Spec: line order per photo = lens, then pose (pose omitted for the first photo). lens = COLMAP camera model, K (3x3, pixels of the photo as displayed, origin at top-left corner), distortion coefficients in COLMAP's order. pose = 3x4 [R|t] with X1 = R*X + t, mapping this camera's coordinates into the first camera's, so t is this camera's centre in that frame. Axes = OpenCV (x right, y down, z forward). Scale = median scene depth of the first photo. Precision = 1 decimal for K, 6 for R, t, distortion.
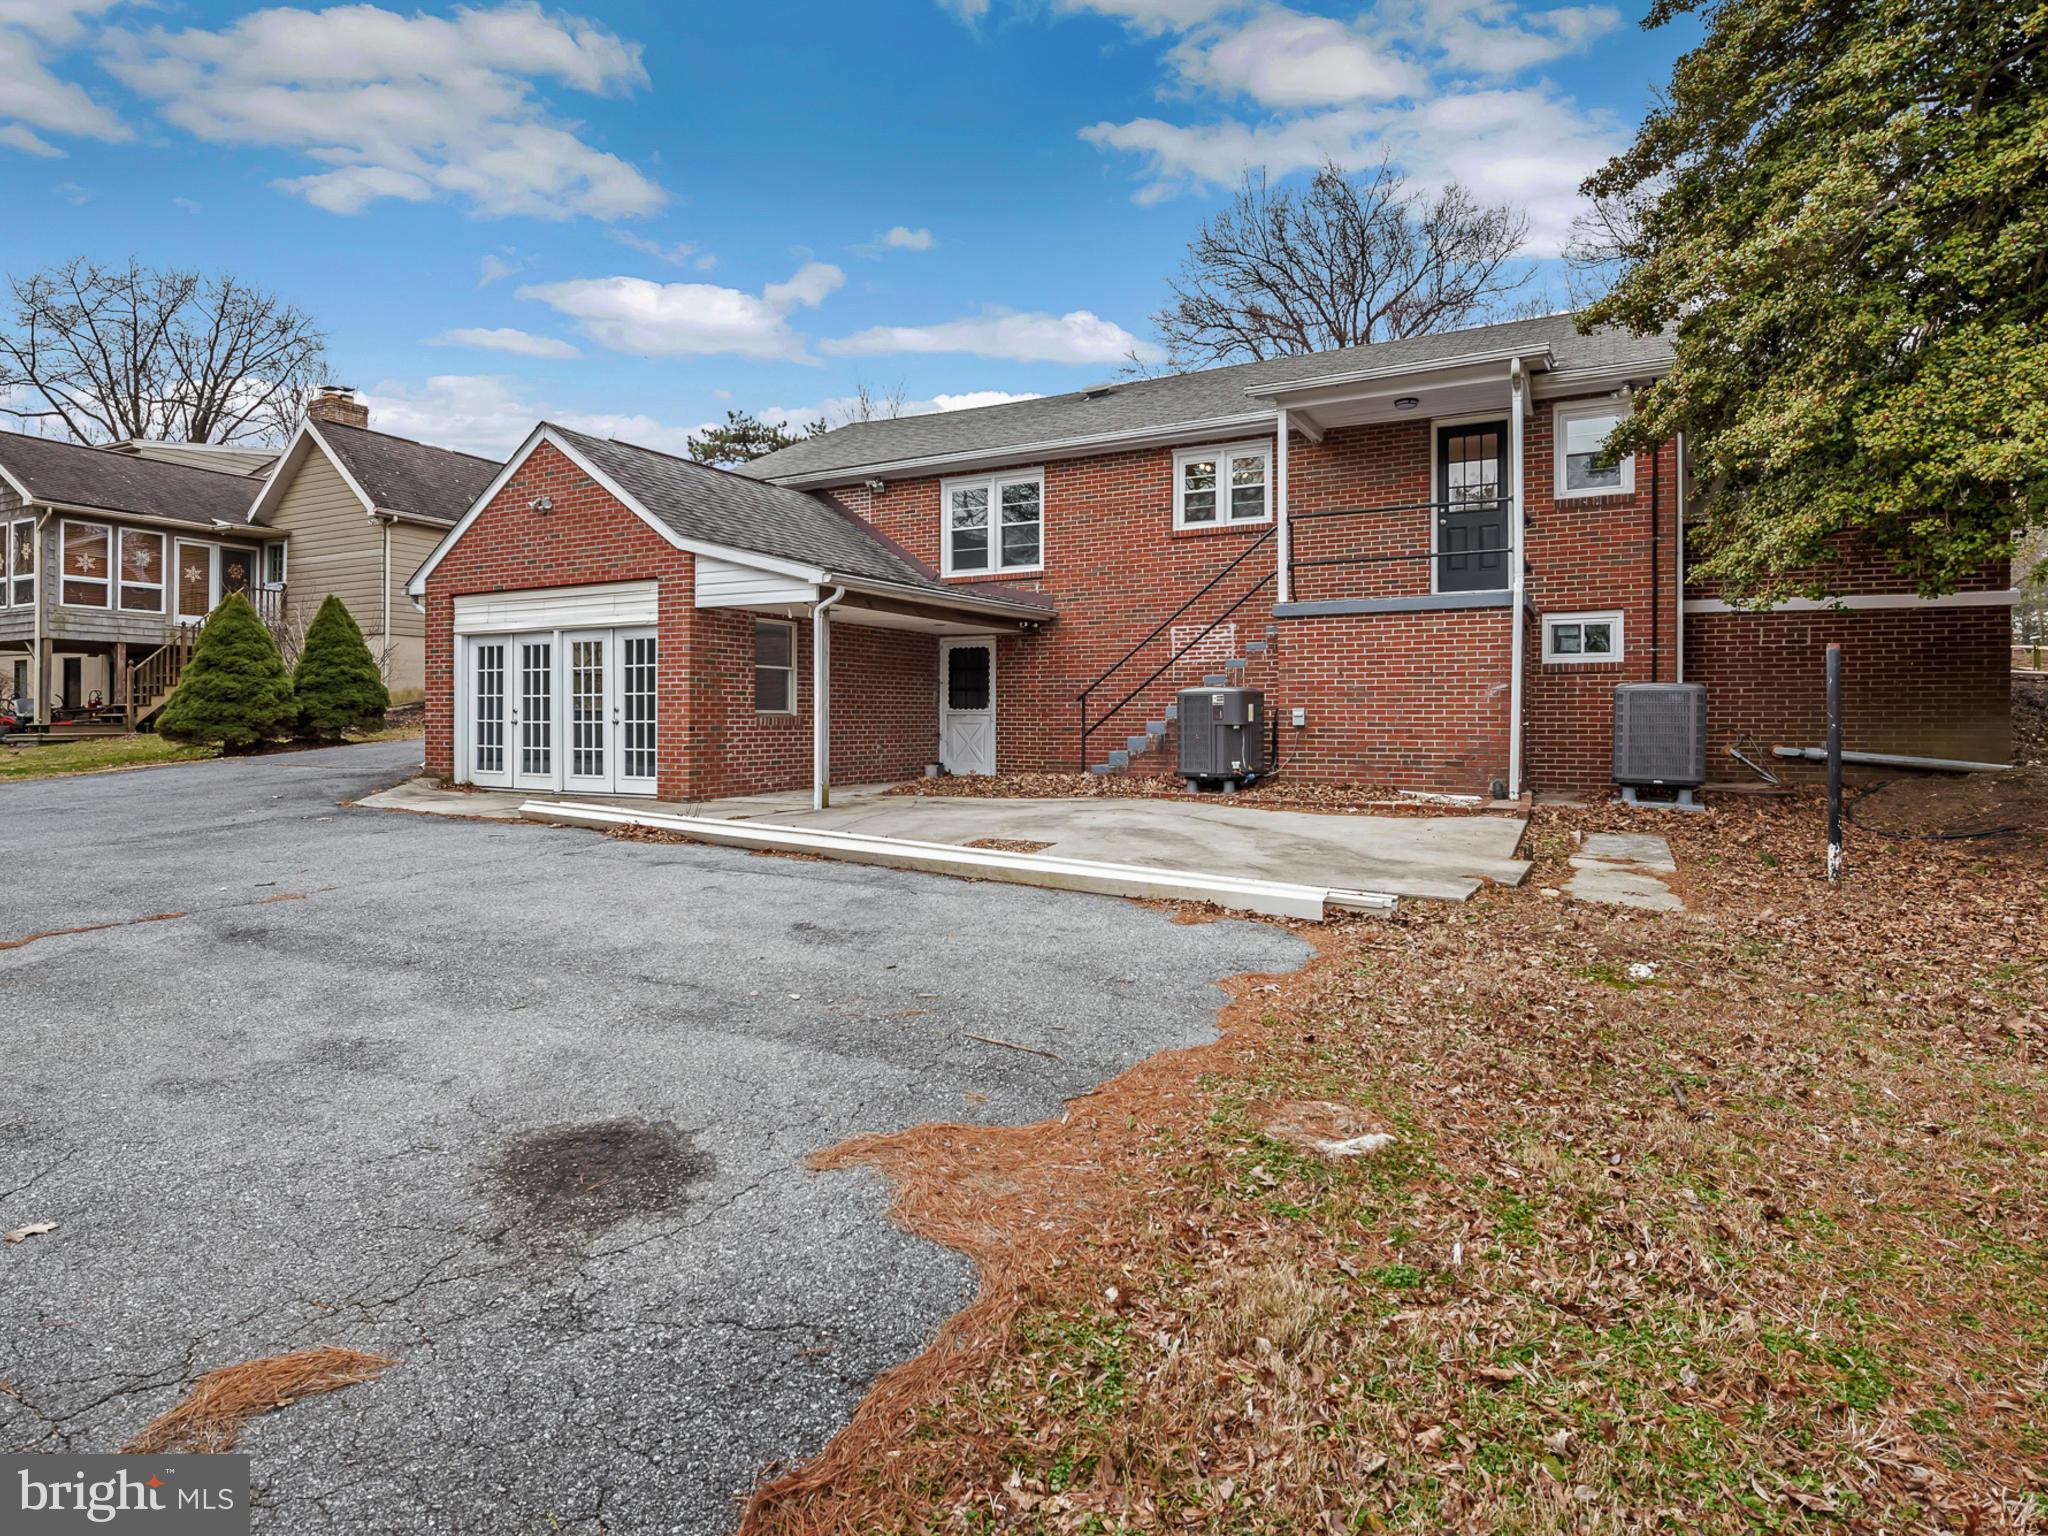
lens RADIAL K [[941.3, 0, 1053.9], [0, 941.3, 726.4], [0, 0, 1]] dist [0.004334, -0.000004]
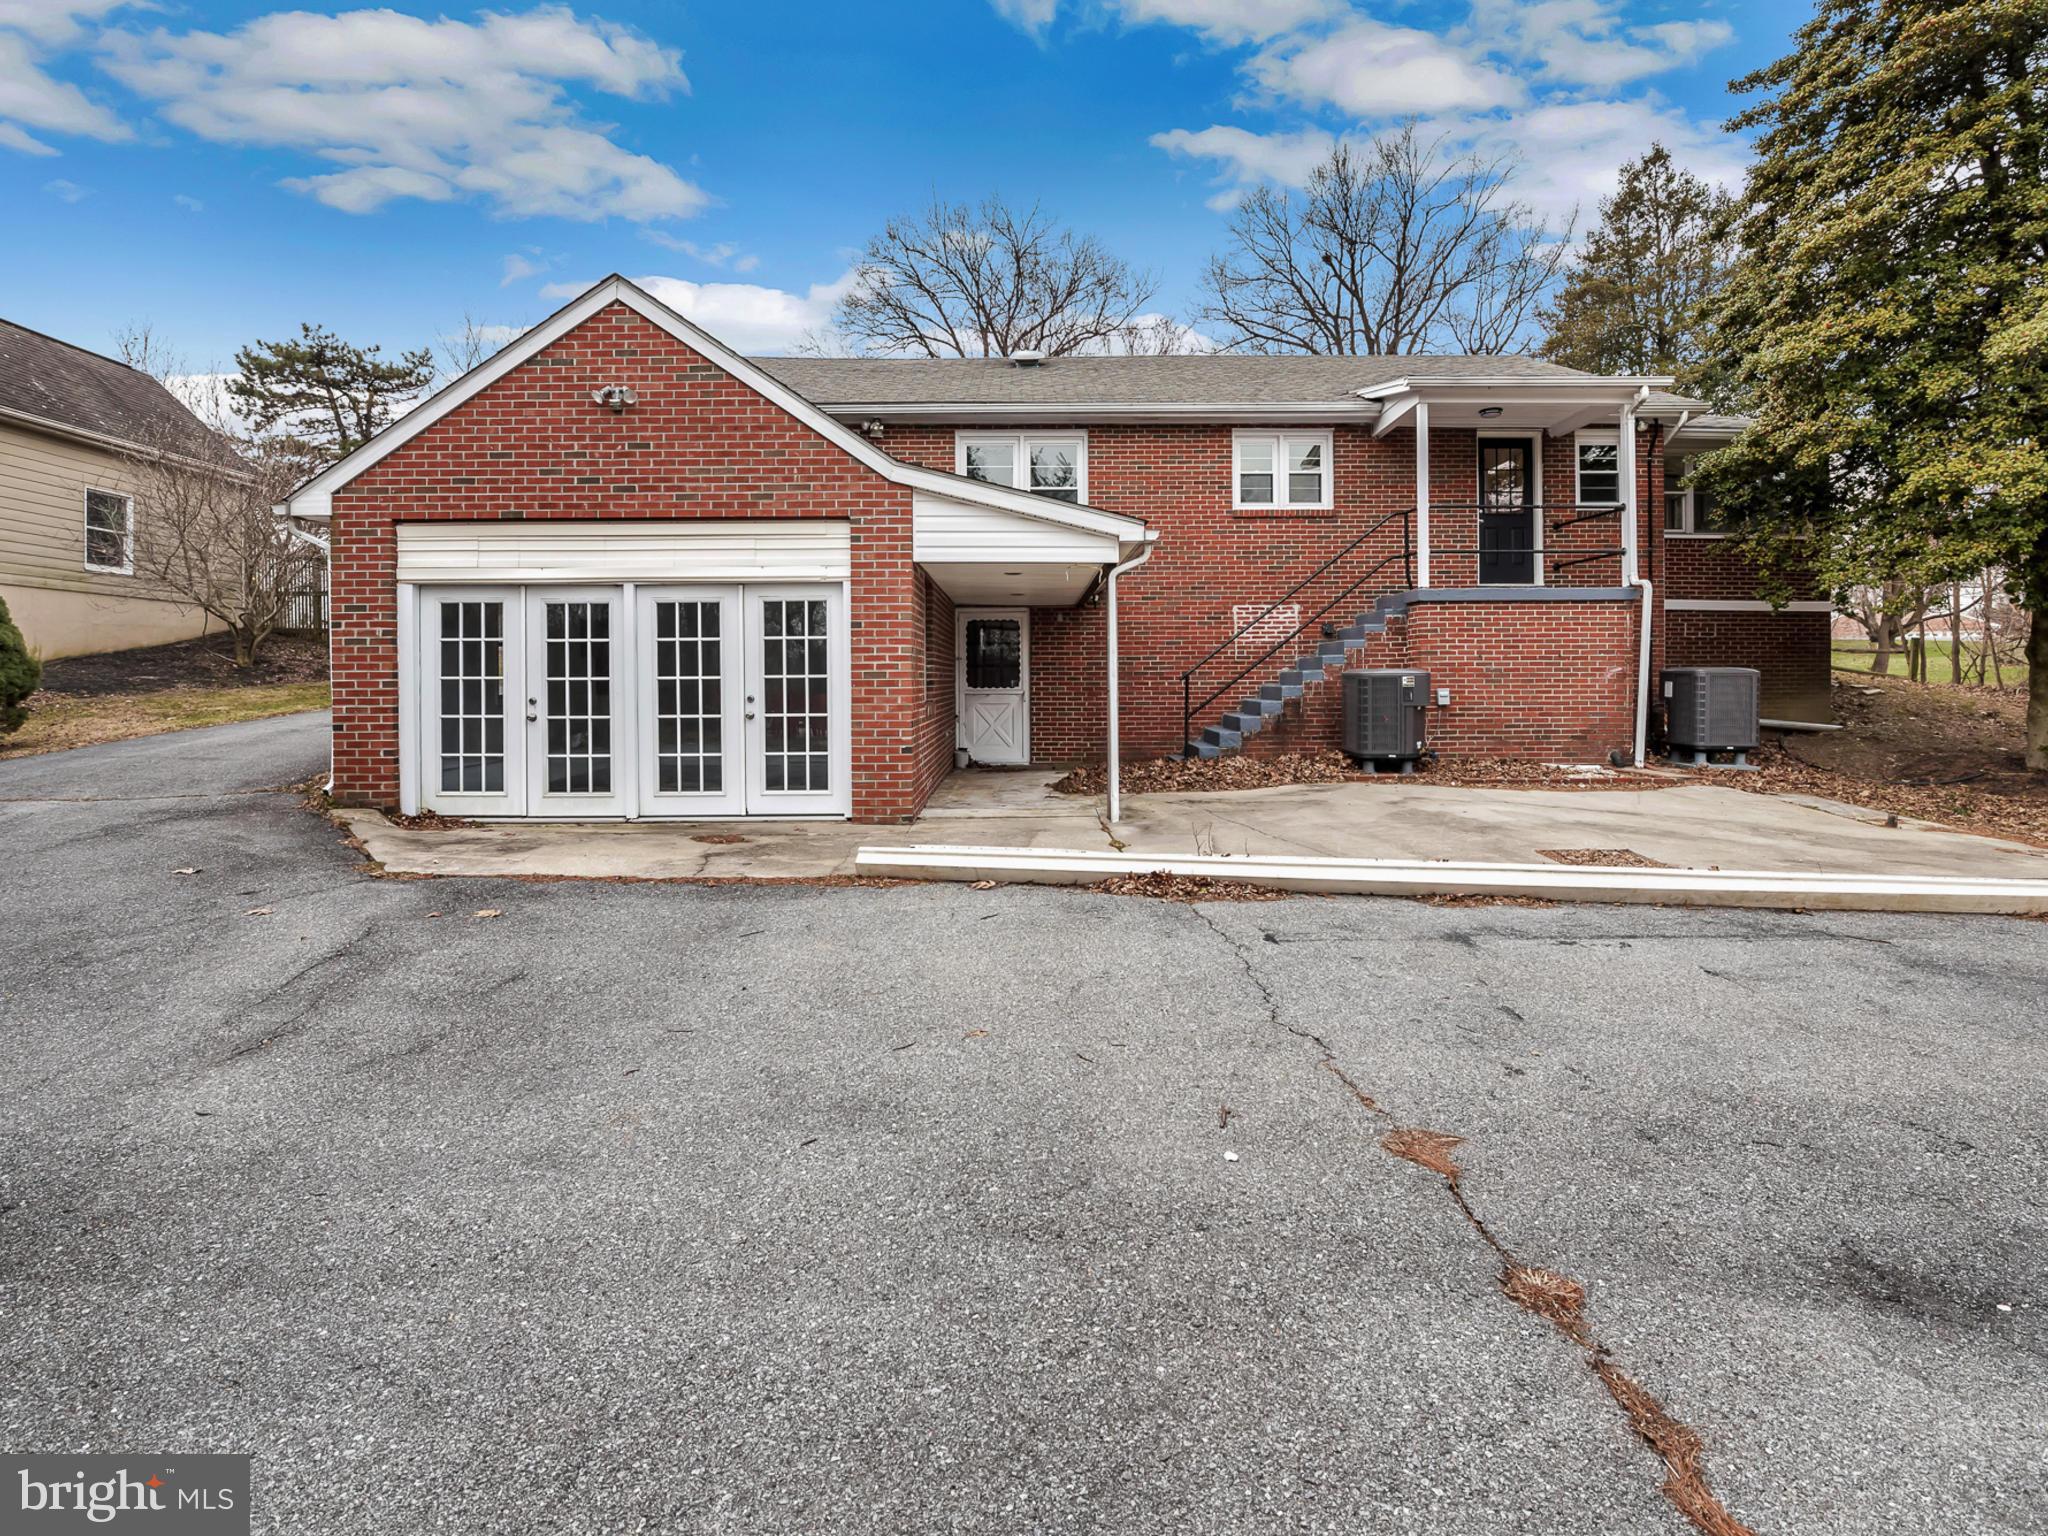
lens RADIAL K [[846.9, 0, 1023.1], [0, 846.9, 694.8], [0, 0, 1]] dist [-0.004646, -0.000231]
pose [[0.904564, -0.012516, 0.426153, -0.521640], [0.010988, 0.999921, 0.006045, -0.021104], [-0.426196, -0.000786, 0.904631, 0.315289]]
